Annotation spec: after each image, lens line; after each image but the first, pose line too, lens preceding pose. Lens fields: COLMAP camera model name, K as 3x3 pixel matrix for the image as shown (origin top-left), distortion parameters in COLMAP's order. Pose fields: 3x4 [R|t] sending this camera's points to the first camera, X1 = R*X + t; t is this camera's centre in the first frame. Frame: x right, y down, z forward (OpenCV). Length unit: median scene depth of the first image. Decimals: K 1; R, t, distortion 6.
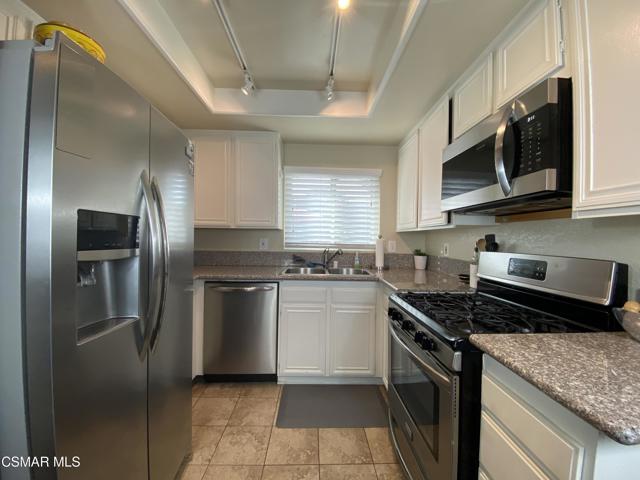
lens RADIAL K [[263.1, 0, 318.0], [0, 263.1, 238.5], [0, 0, 1]] dist [-0.003009, -0.006349]
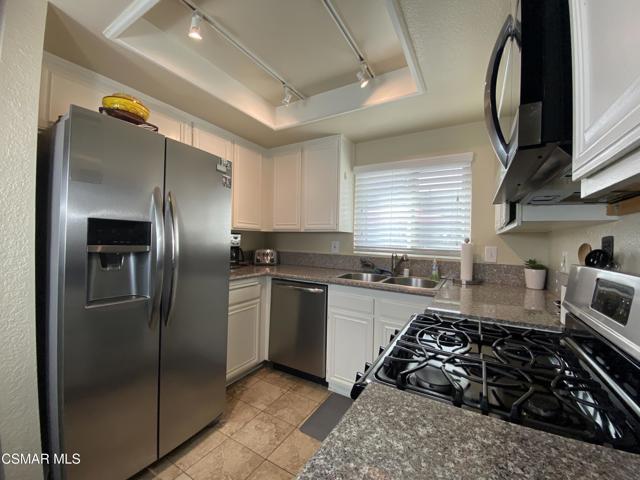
lens RADIAL K [[263.1, 0, 317.2], [0, 263.1, 237.9], [0, 0, 1]] dist [-0.003009, -0.006349]
pose [[0.839589, 0.000785, -0.543222, 0.302194], [-0.011304, 0.999808, -0.016027, 0.002739], [0.543104, 0.019597, 0.839436, 0.127402]]
